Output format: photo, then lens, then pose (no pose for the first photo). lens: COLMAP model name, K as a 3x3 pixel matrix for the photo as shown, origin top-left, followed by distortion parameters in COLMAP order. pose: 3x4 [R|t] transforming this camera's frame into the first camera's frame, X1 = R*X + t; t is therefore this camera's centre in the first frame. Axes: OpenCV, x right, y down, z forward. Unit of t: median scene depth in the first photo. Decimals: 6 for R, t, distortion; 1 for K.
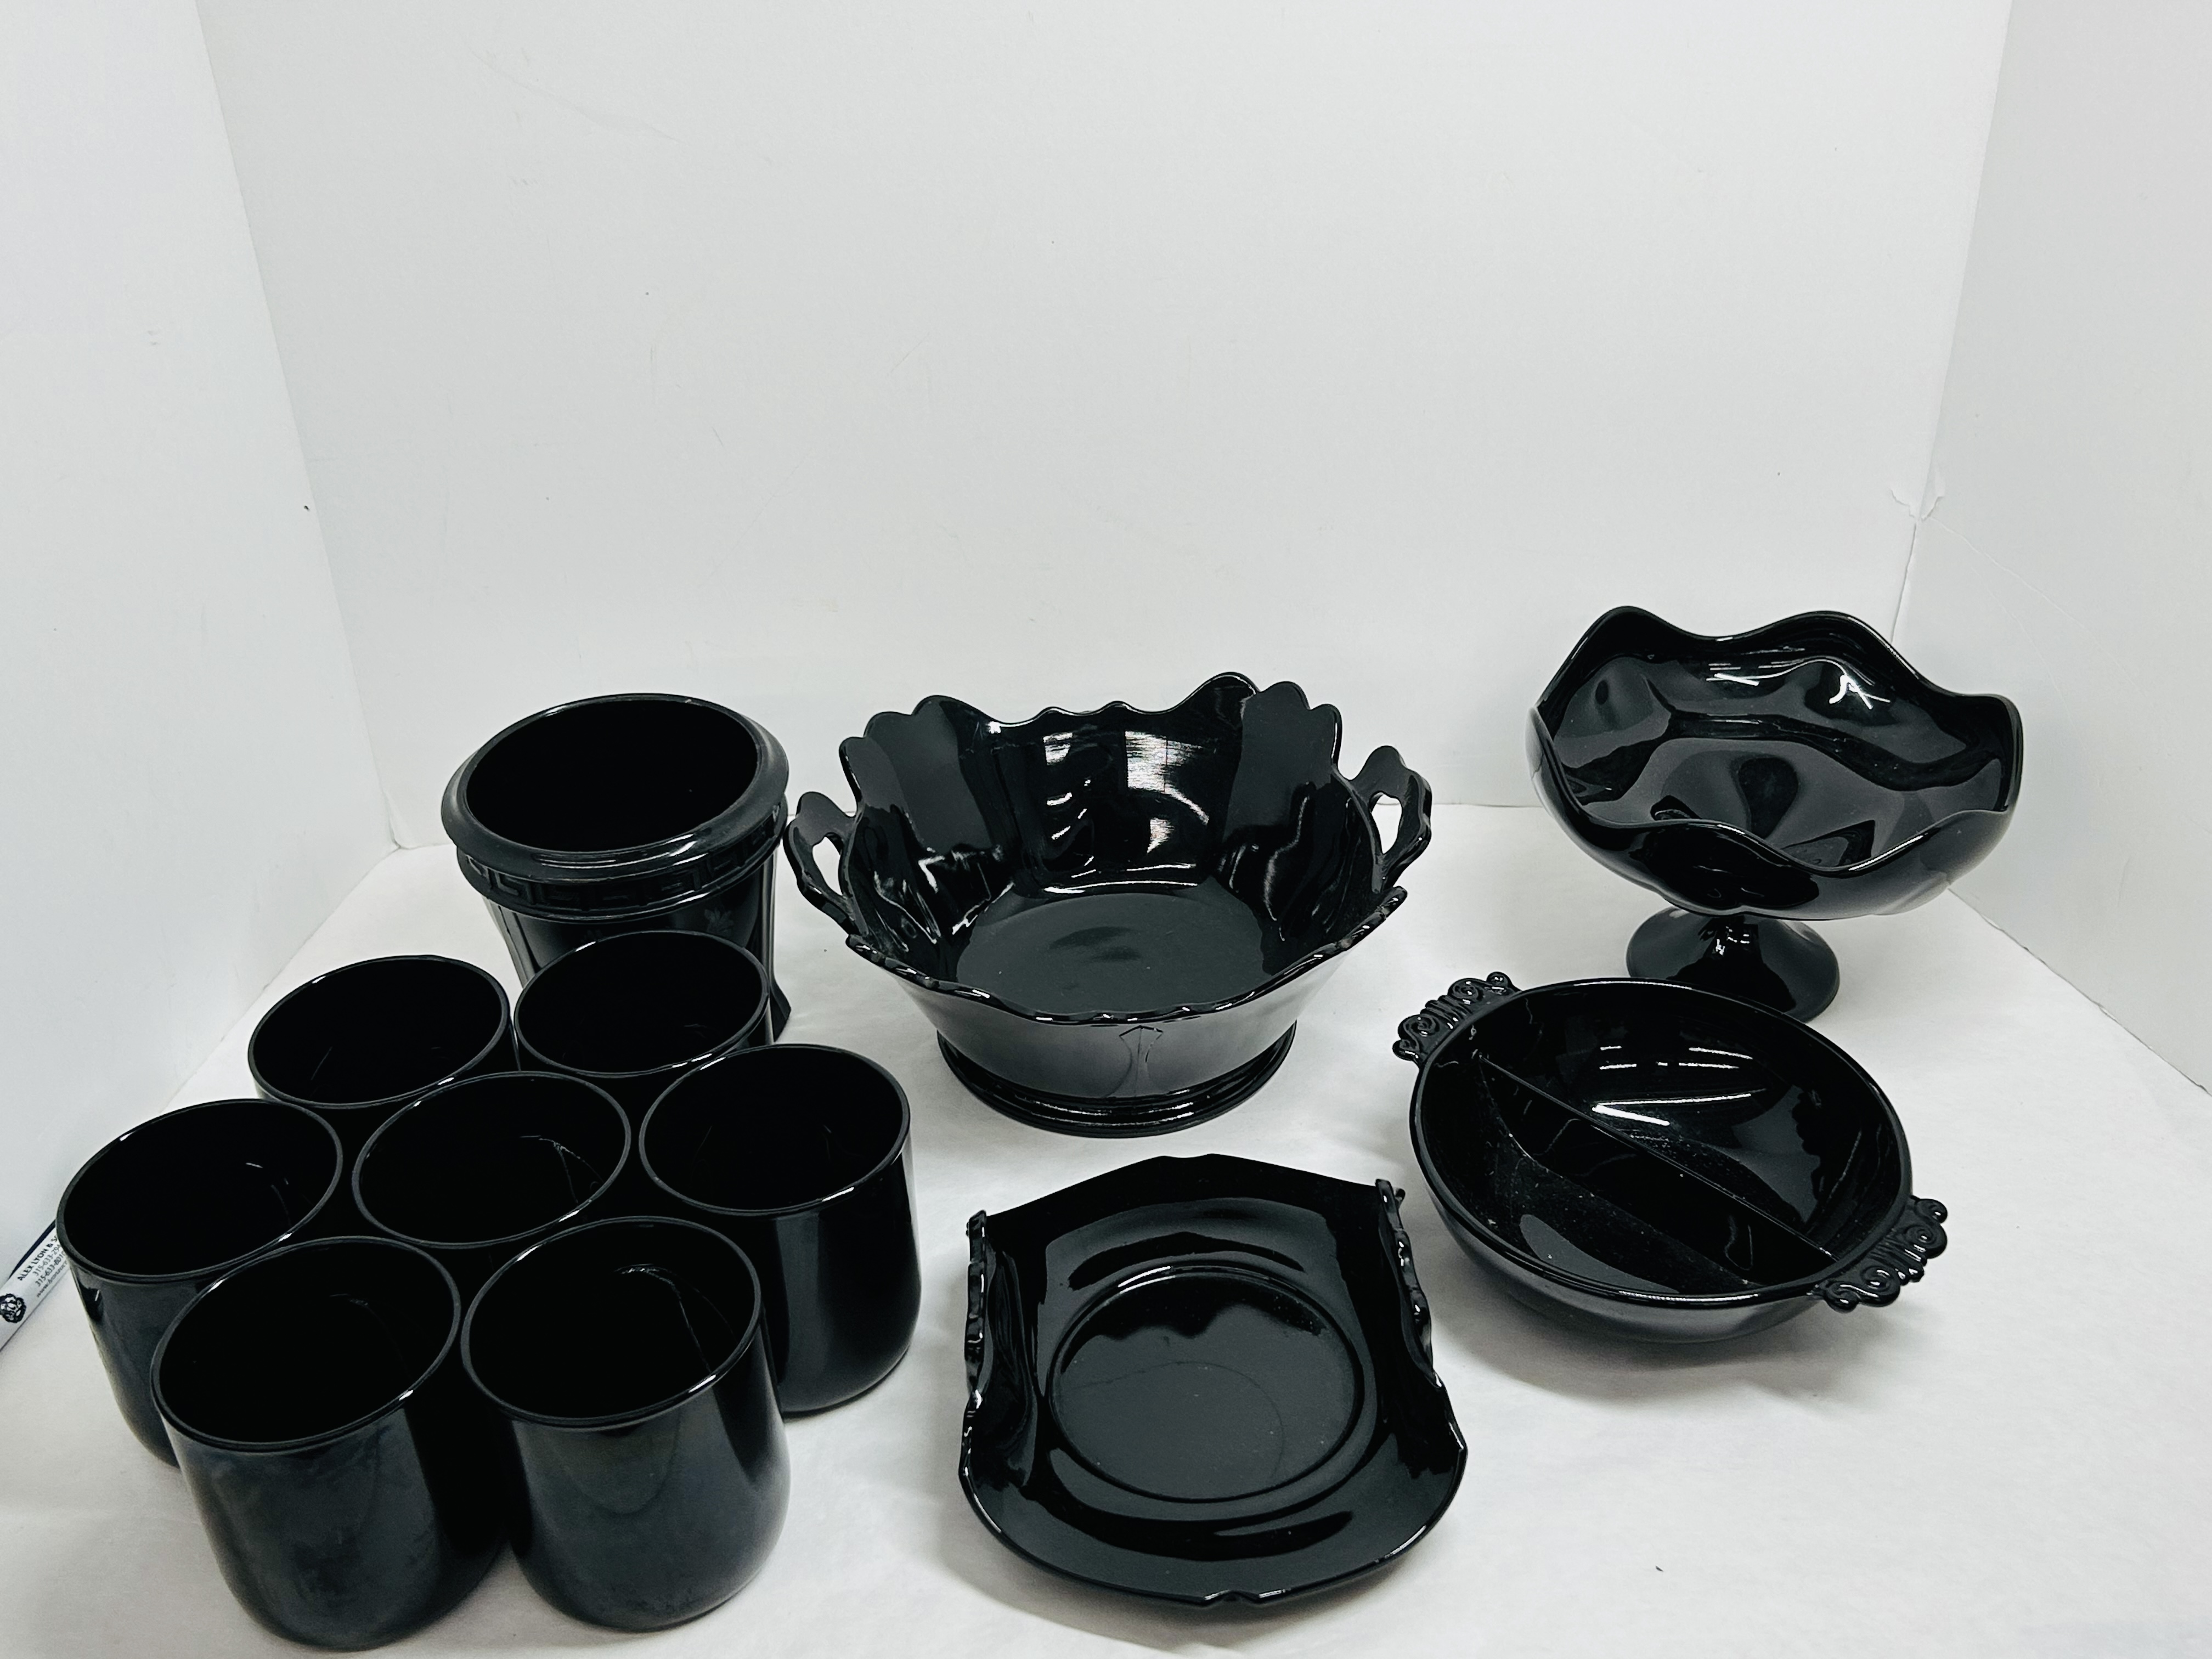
lens RADIAL K [[2359.3, 0, 1103.2], [0, 2359.3, 829.0], [0, 0, 1]] dist [0.037997, 0.000000]
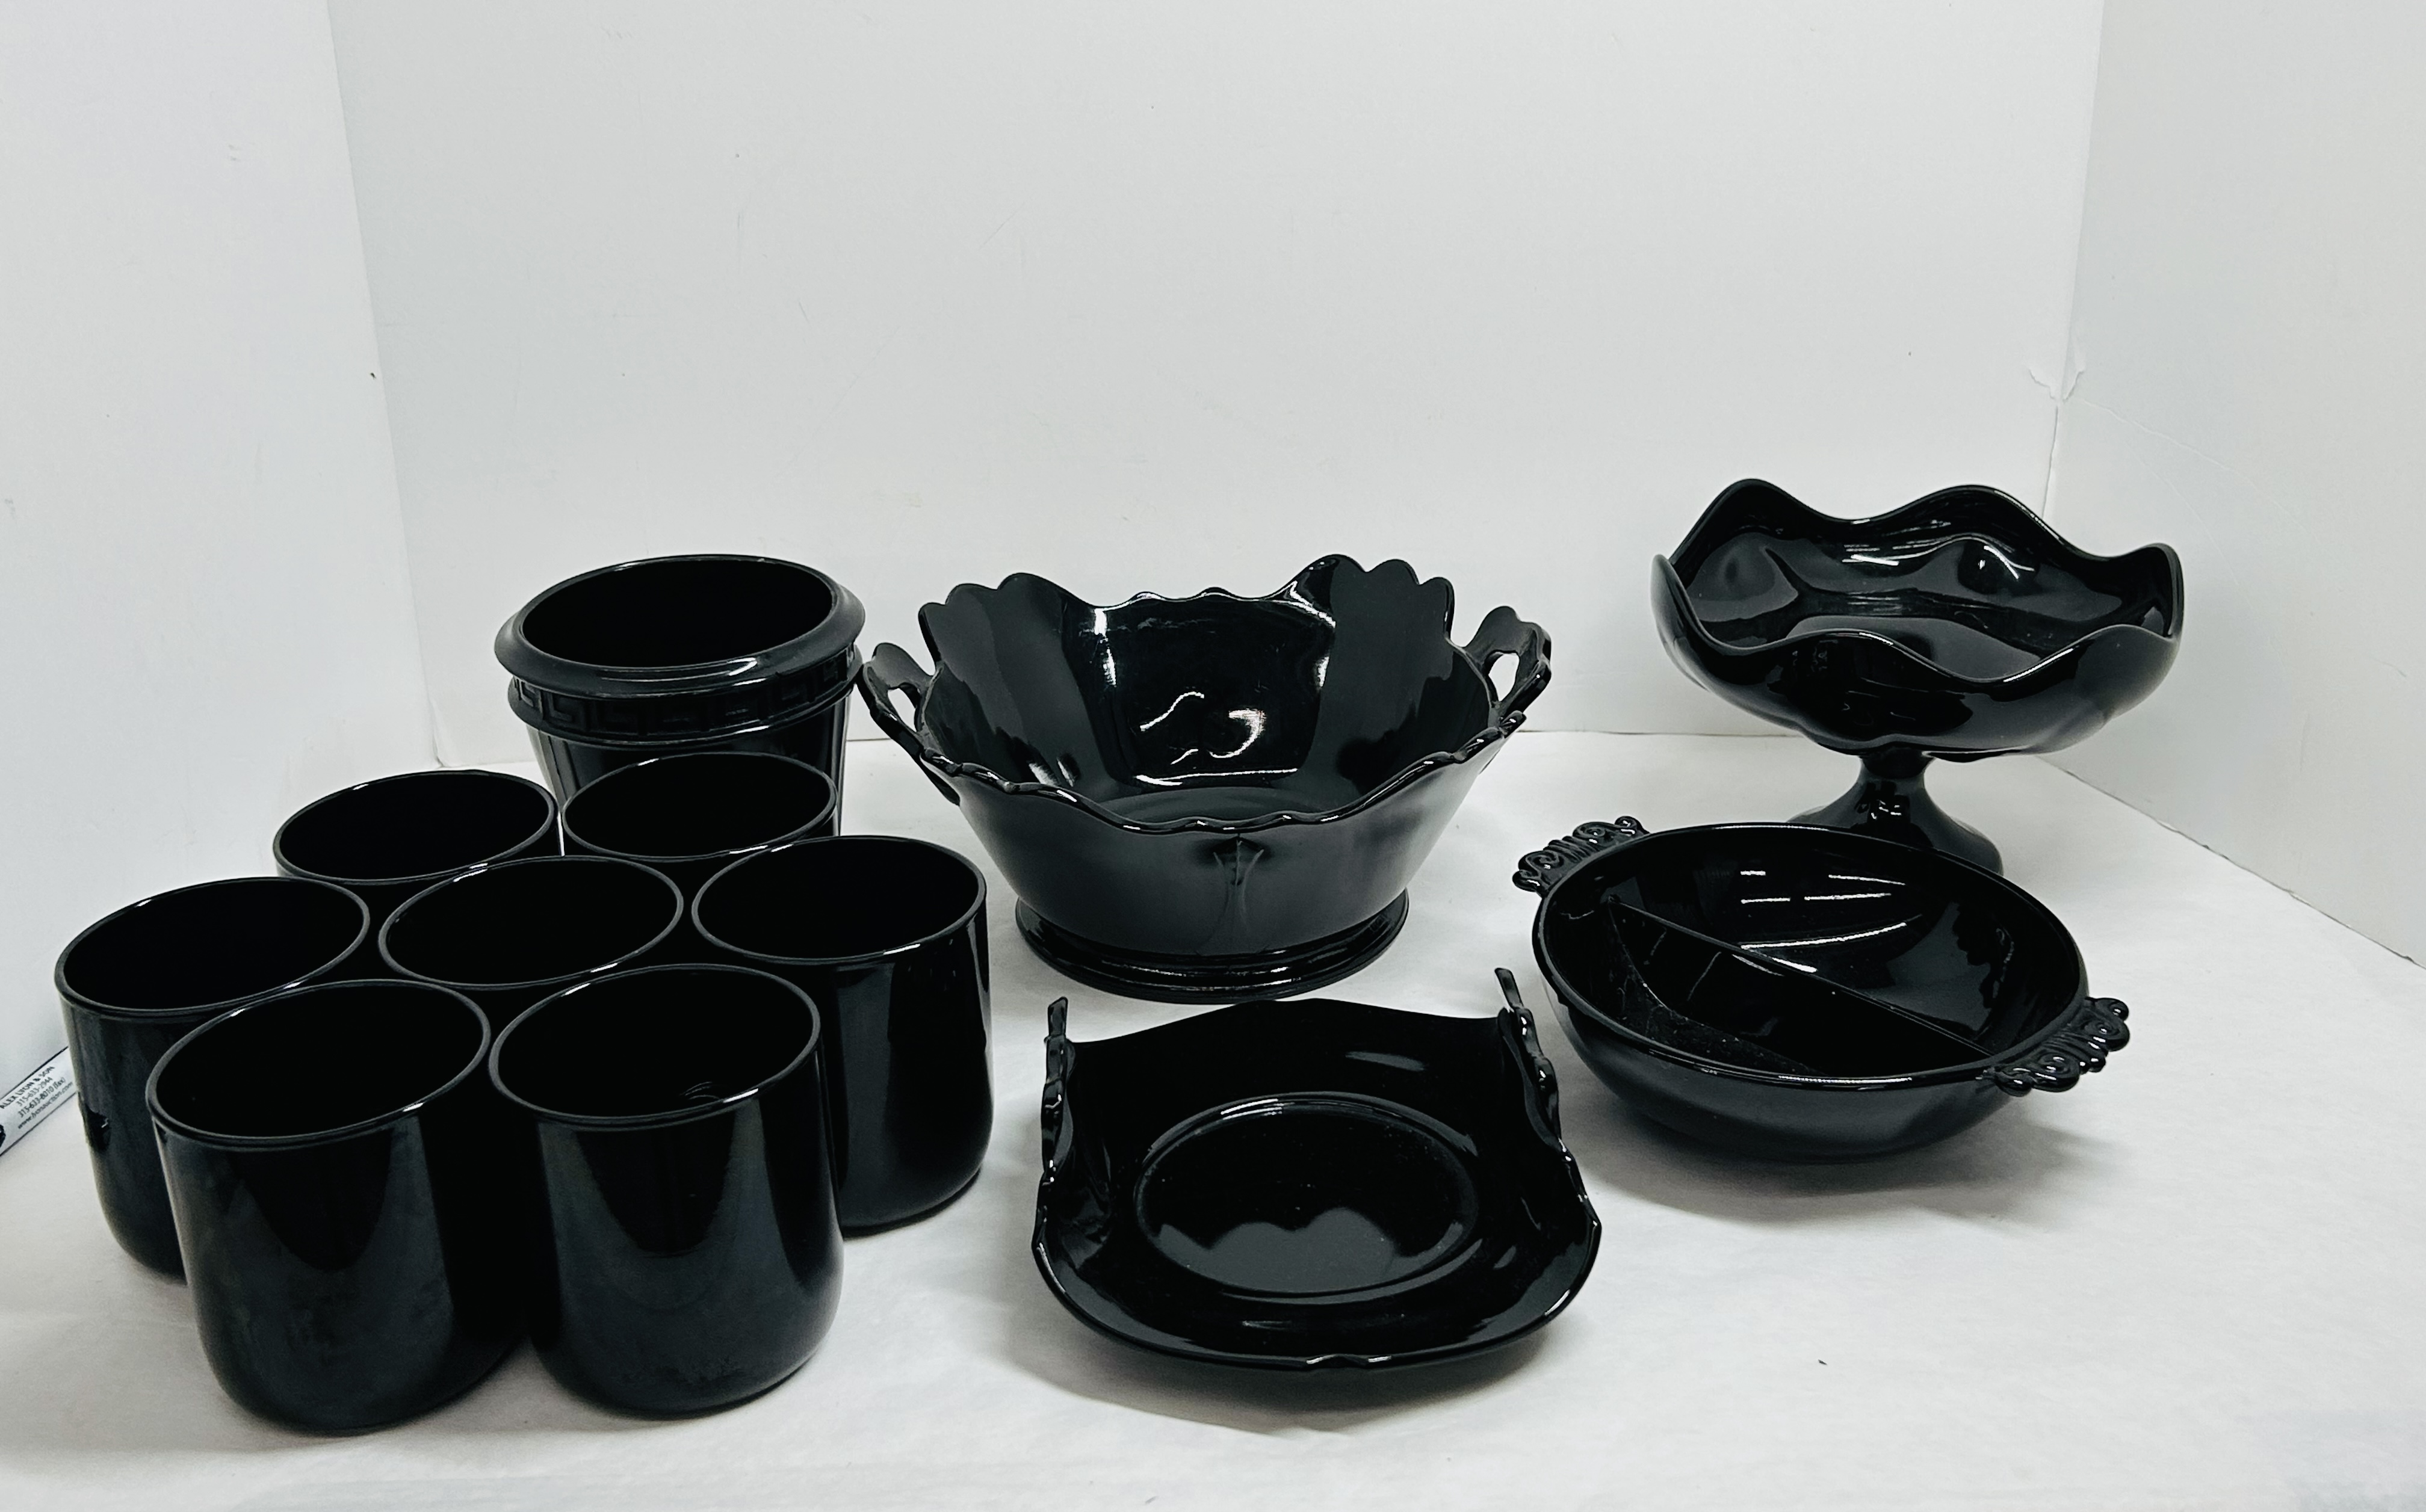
lens RADIAL K [[2577.0, 0, 1167.1], [0, 2577.0, 666.2], [0, 0, 1]] dist [0.042433, 0.000000]
pose [[0.999873, 0.008093, -0.013707, 0.001401], [-0.010693, 0.979380, -0.201744, 0.216667], [0.011791, 0.201865, 0.979342, 0.000042]]
